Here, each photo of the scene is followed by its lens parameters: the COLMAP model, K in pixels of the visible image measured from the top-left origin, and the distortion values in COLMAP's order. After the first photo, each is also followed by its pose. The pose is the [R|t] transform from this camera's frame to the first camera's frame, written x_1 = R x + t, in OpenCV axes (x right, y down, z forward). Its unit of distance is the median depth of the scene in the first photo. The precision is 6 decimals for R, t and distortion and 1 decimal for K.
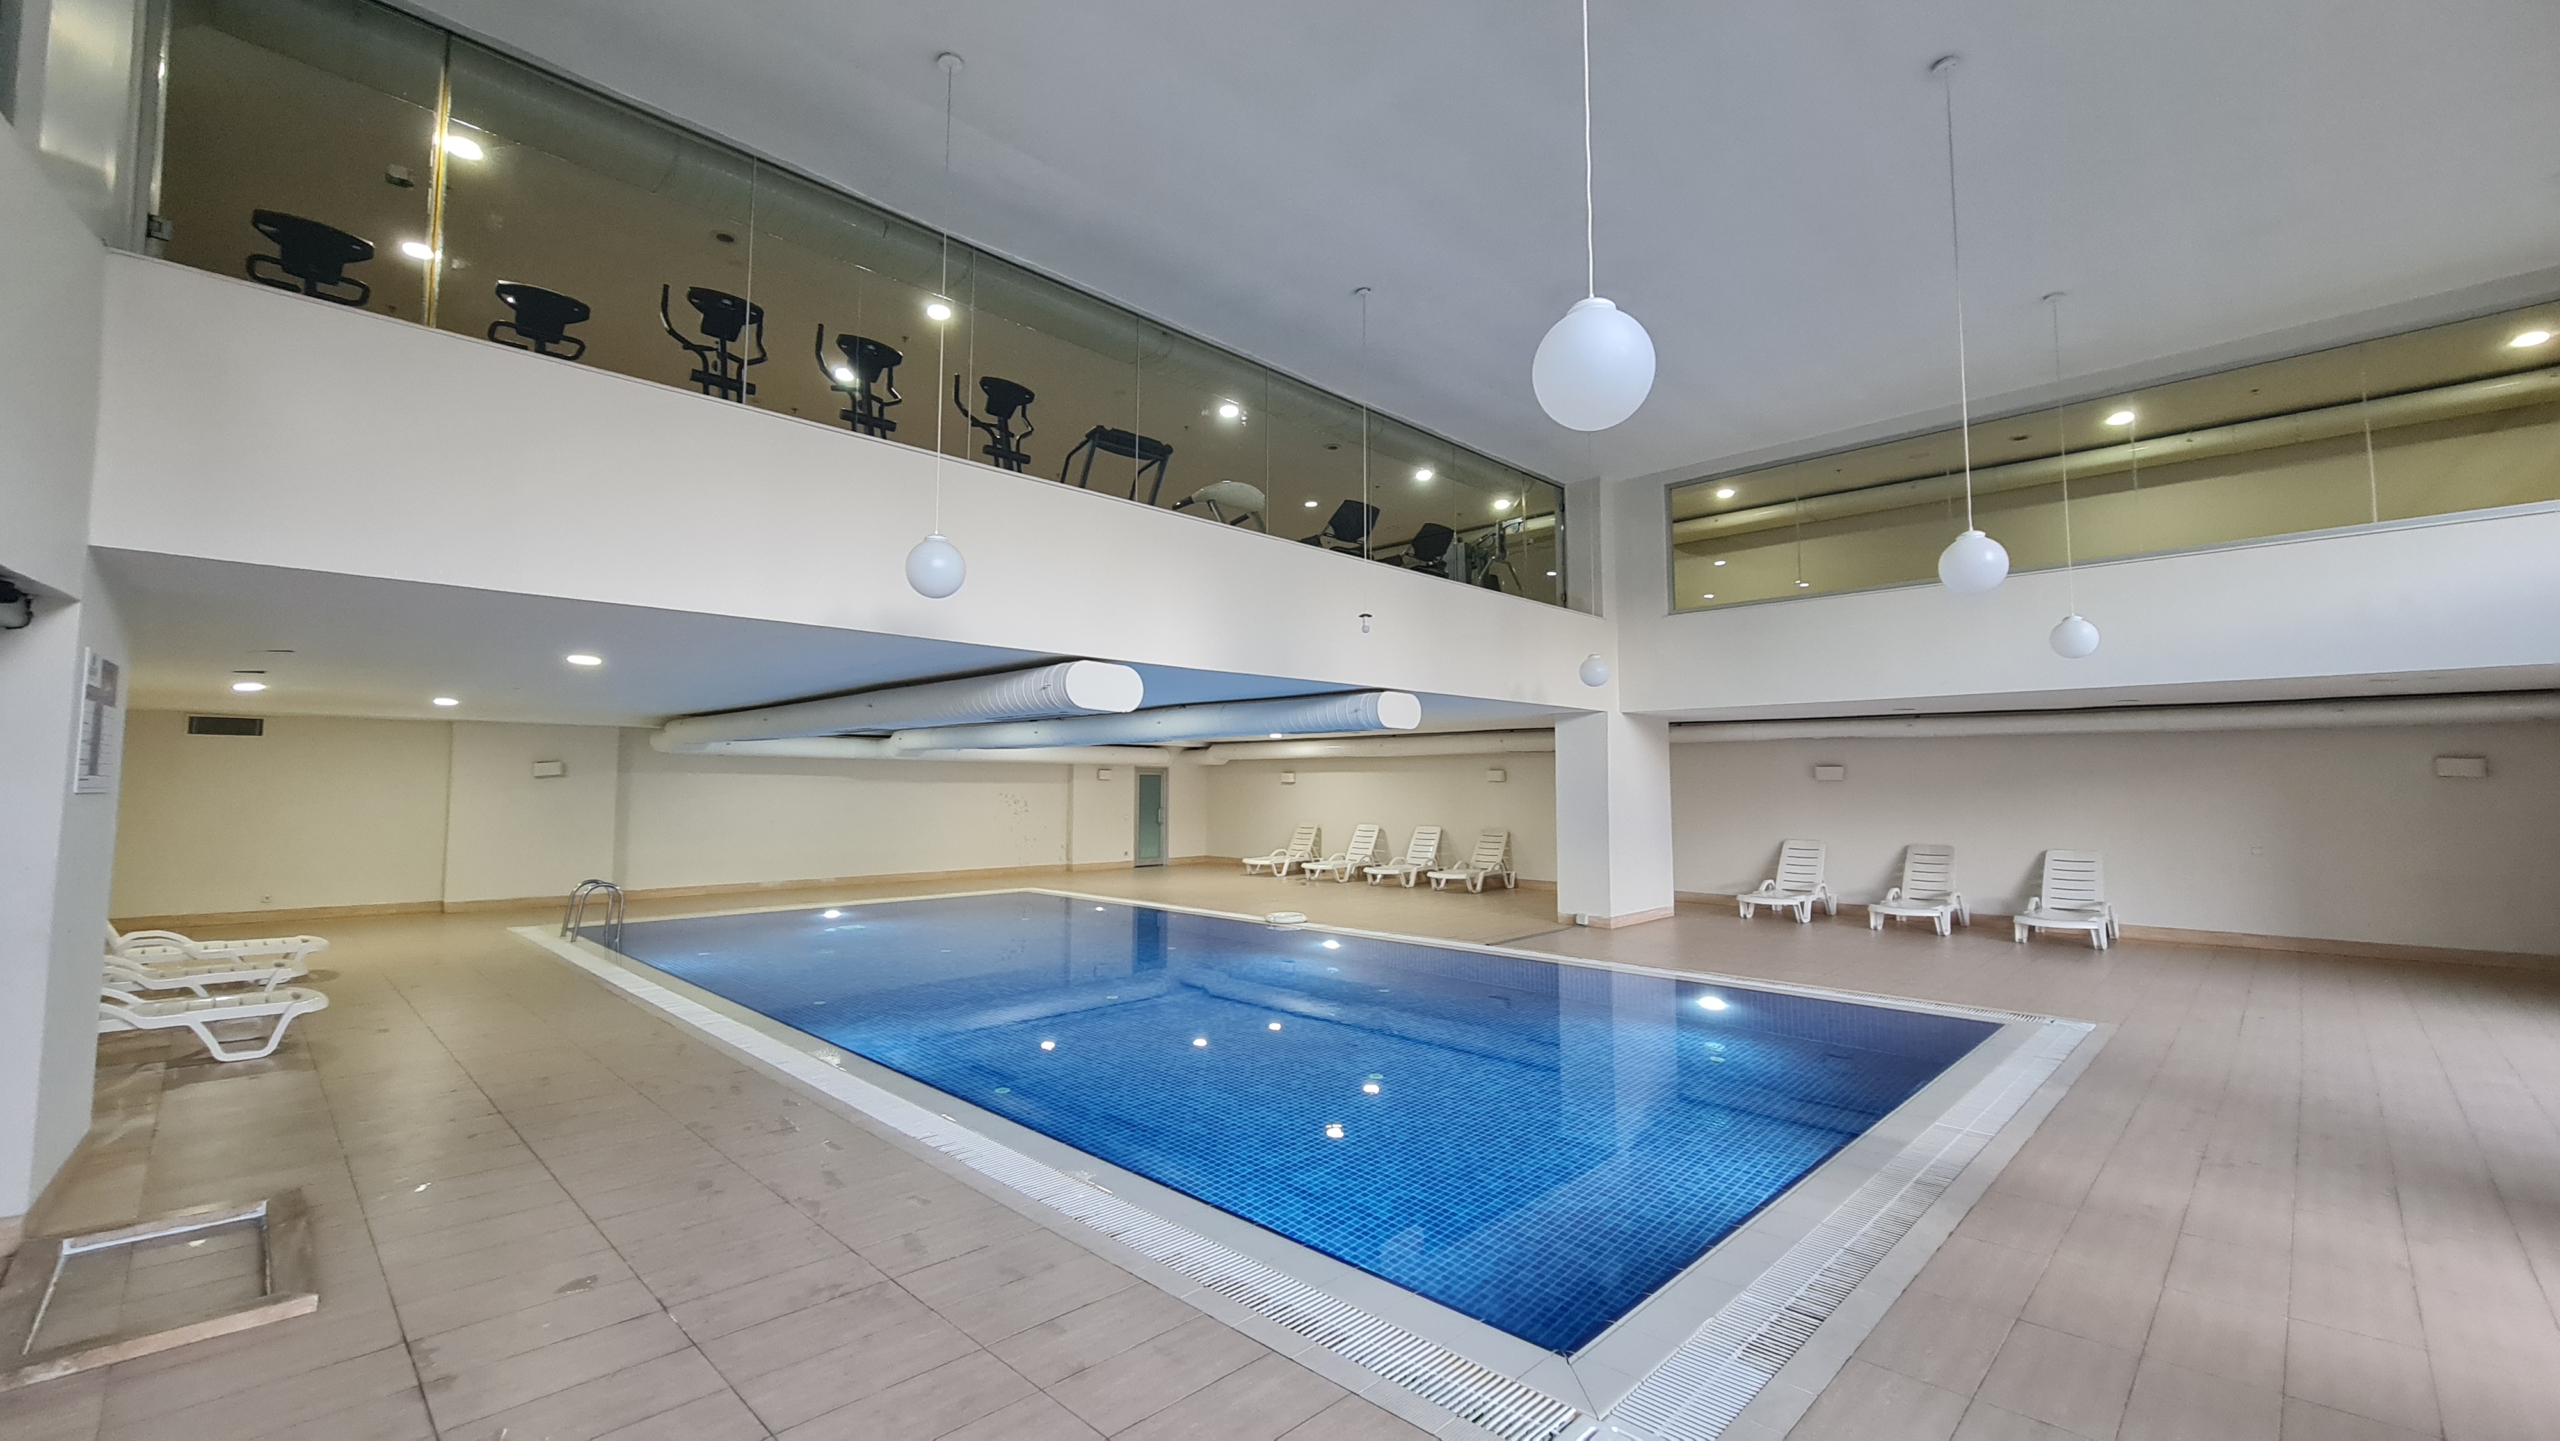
lens RADIAL K [[1034.5, 0, 1270.0], [0, 1034.5, 720.6], [0, 0, 1]] dist [0.002450, 0.000446]
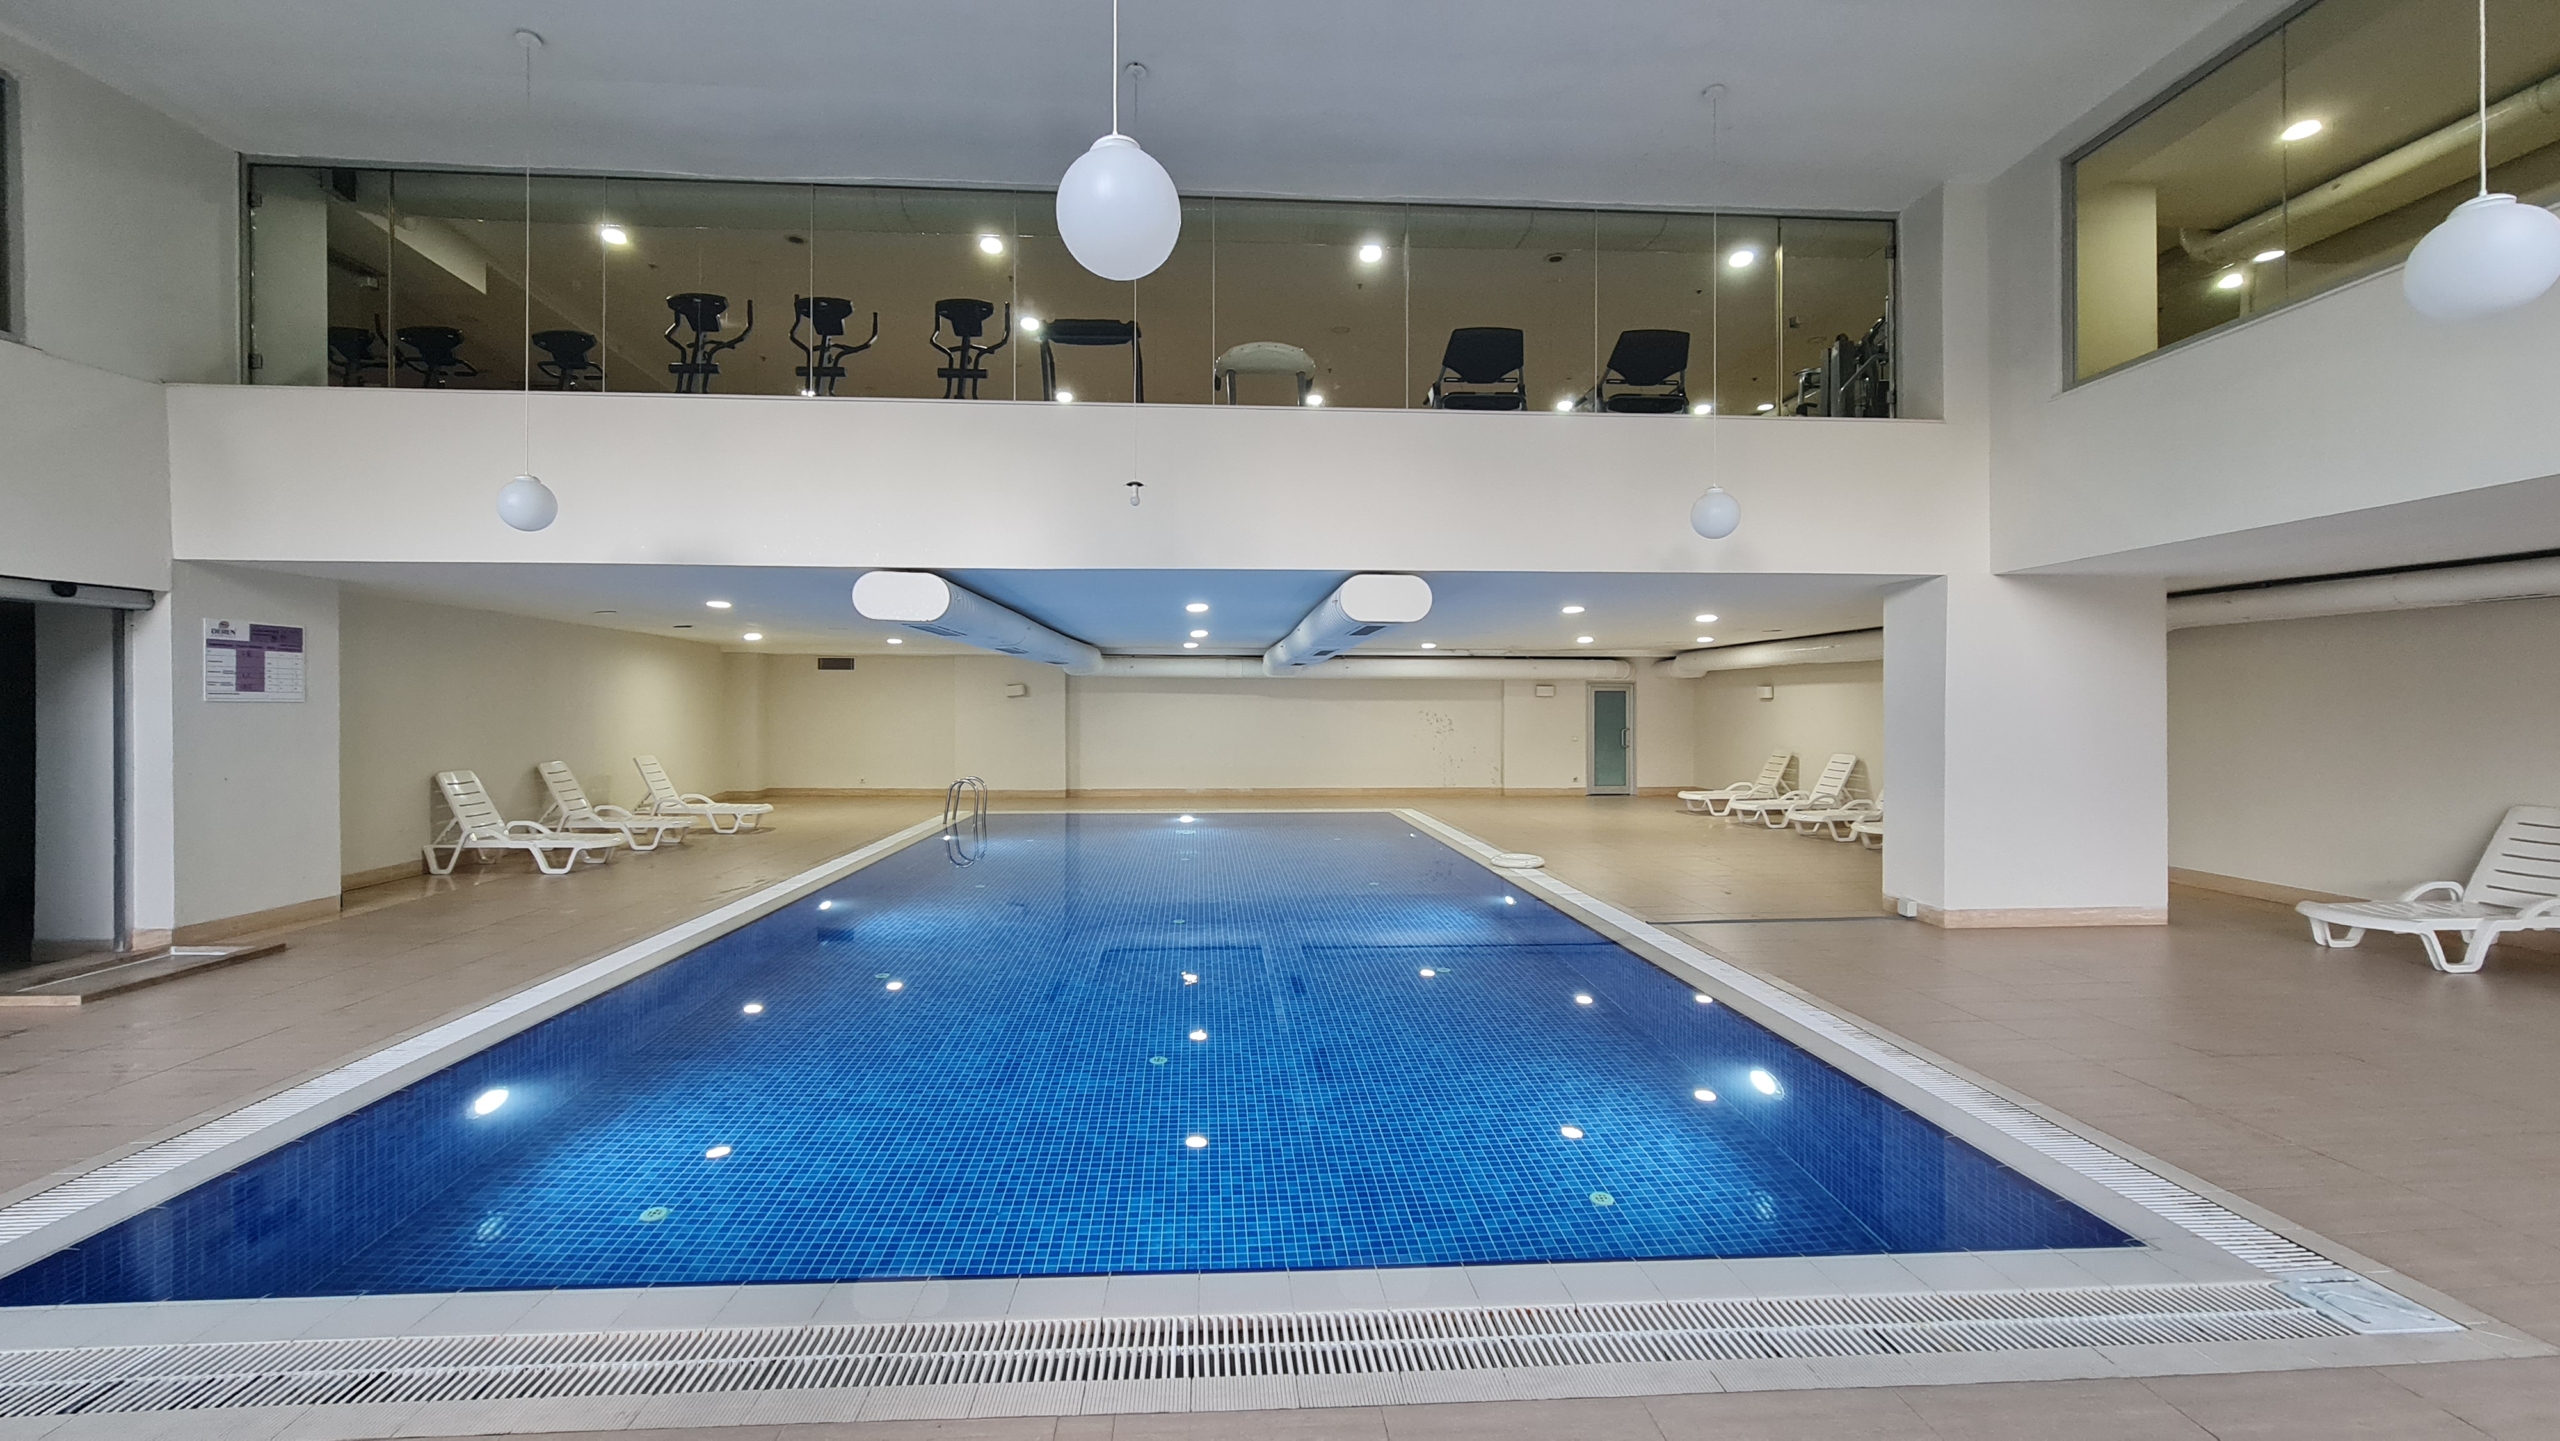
lens RADIAL K [[1034.5, 0, 1278.6], [0, 1034.5, 712.1], [0, 0, 1]] dist [0.002450, 0.000446]
pose [[0.752439, 0.002118, -0.658659, 0.405293], [0.041701, 0.997835, 0.050847, 0.022908], [0.657341, -0.065726, 0.750722, 0.263076]]
